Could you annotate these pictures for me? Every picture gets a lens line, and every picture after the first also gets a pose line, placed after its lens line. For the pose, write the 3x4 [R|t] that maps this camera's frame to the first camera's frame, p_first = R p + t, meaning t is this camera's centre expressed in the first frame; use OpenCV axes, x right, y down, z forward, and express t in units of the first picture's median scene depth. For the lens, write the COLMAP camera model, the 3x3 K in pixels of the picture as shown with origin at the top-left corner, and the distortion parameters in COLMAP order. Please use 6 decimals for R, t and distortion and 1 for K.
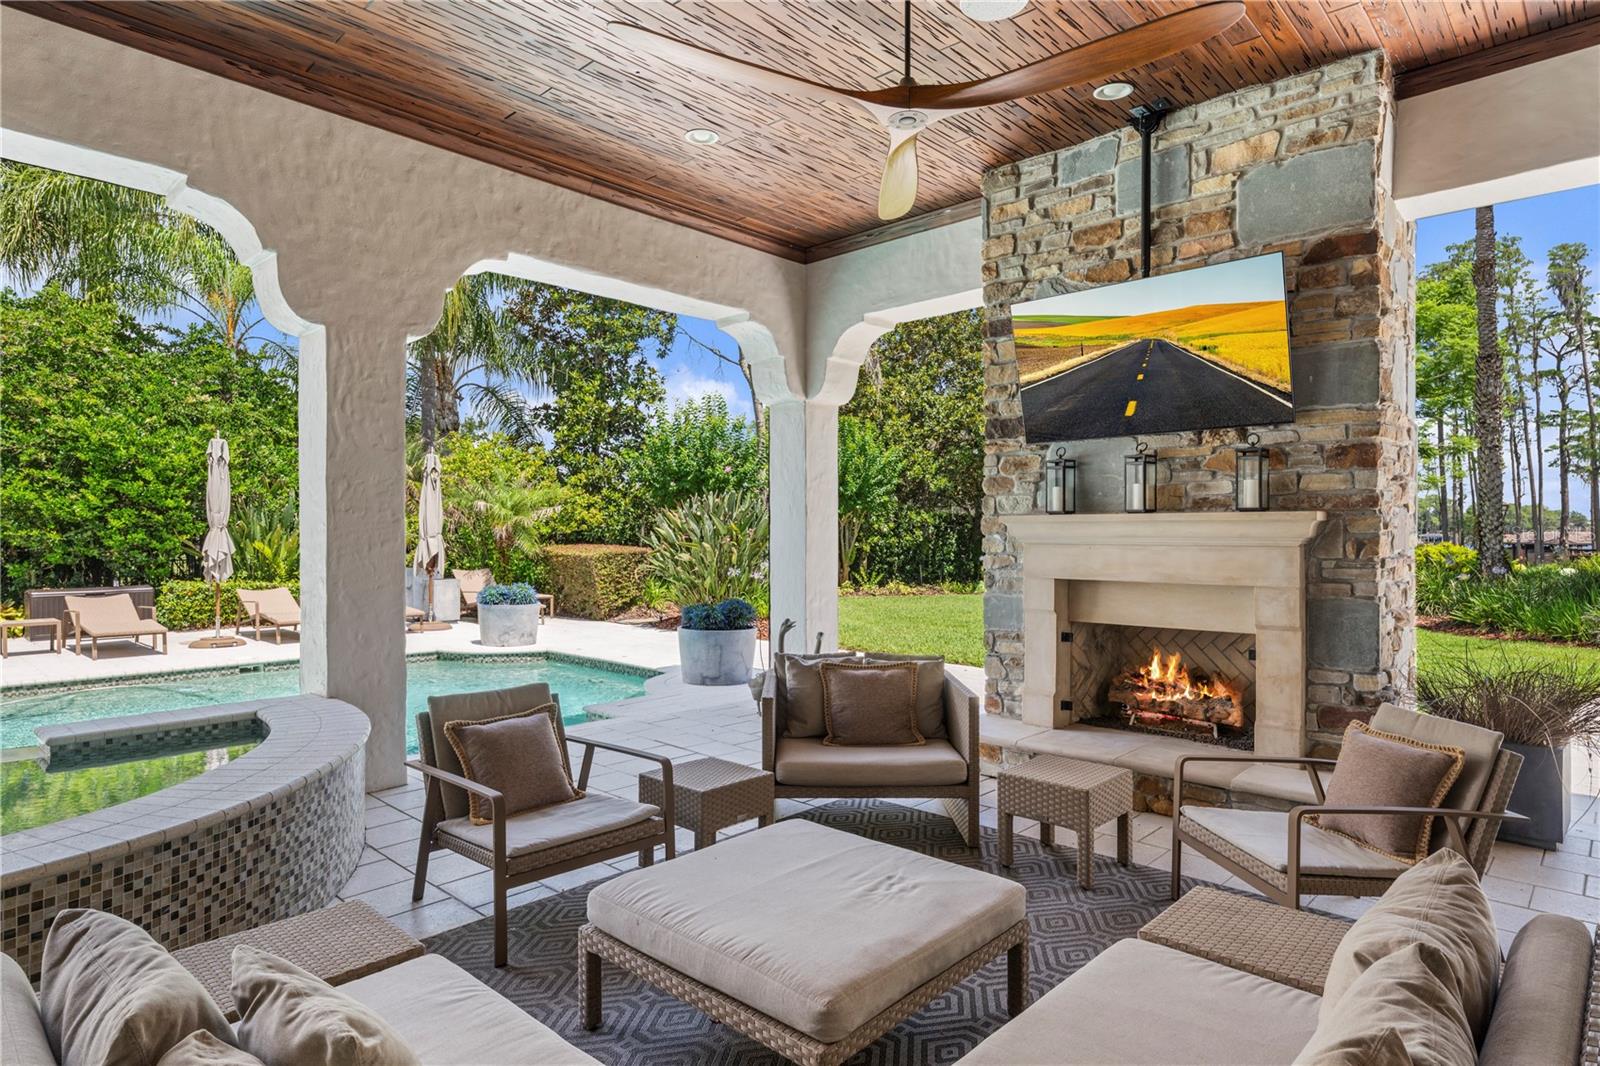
lens RADIAL K [[886.1, 0, 798.0], [0, 886.1, 531.7], [0, 0, 1]] dist [0.002800, -0.000772]
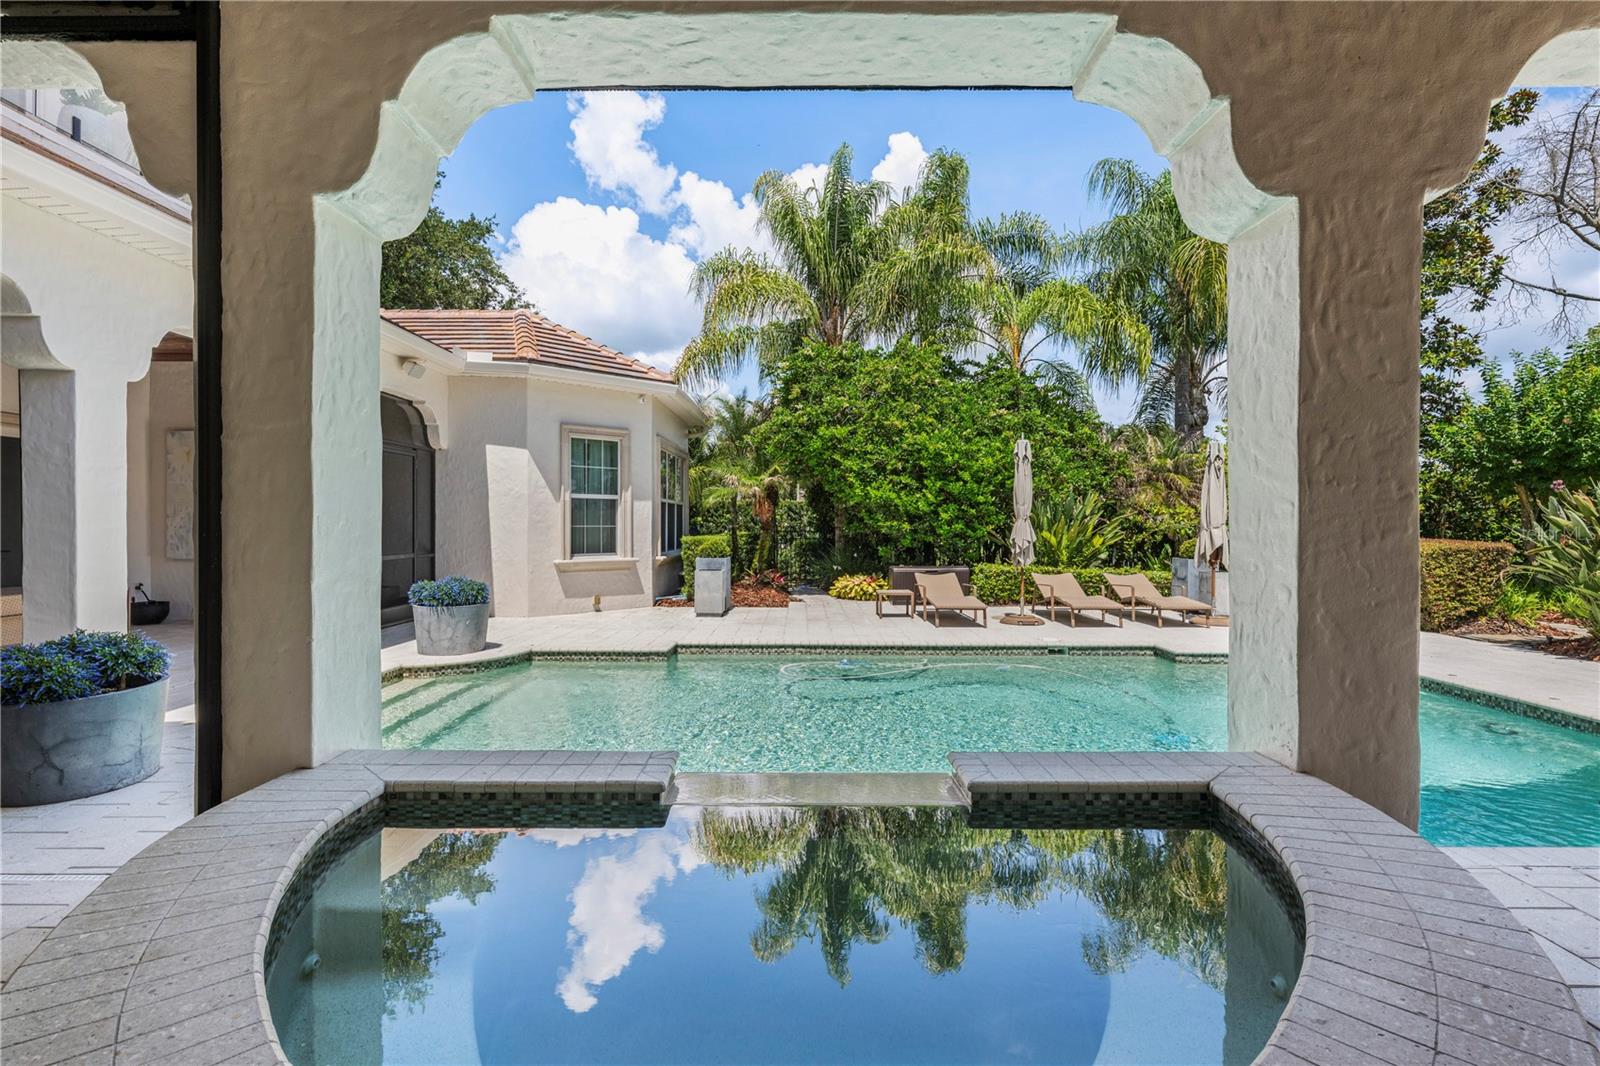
lens RADIAL K [[733.1, 0, 792.3], [0, 733.1, 531.8], [0, 0, 1]] dist [-0.005842, -0.000398]
pose [[0.674387, 0.007580, -0.738339, -0.161349], [0.000005, 0.999947, 0.010270, 0.002650], [0.738378, -0.006930, 0.674352, 0.153524]]
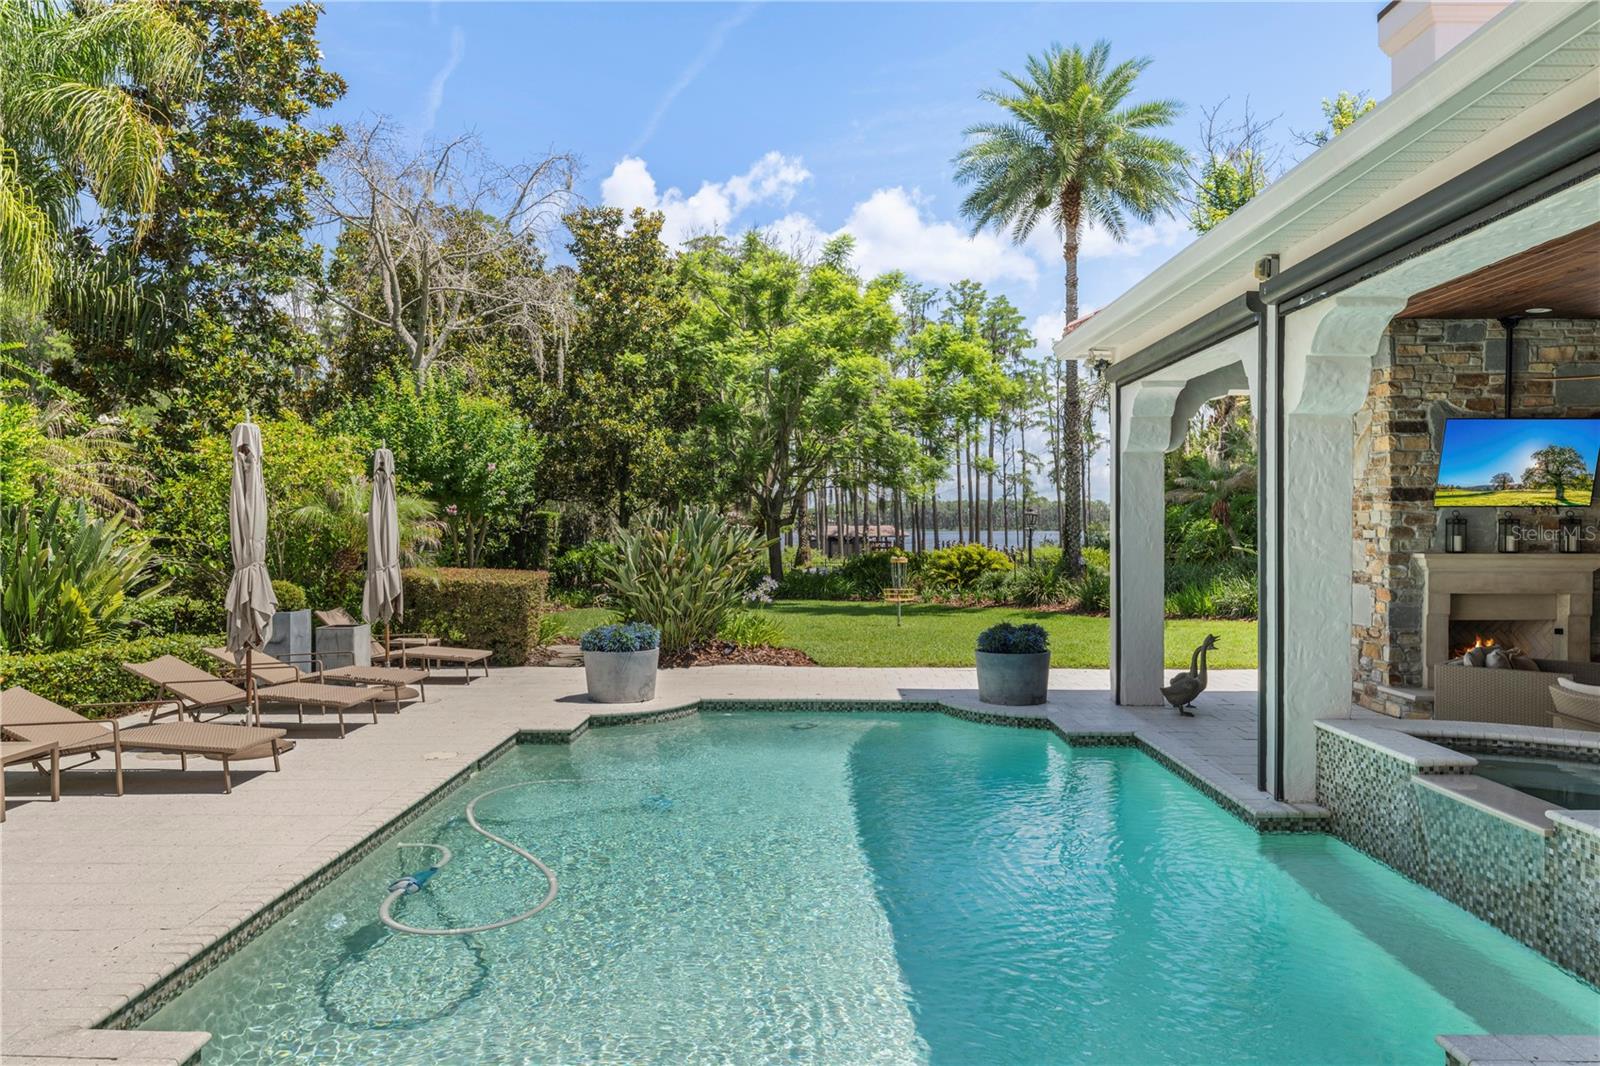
lens RADIAL K [[1086.0, 0, 800.6], [0, 1086.0, 529.1], [0, 0, 1]] dist [0.002597, 0.001274]
pose [[0.736616, -0.004228, 0.676298, -0.880252], [-0.000782, 0.999974, 0.007102, -0.035139], [-0.676311, -0.005760, 0.736594, 0.168920]]
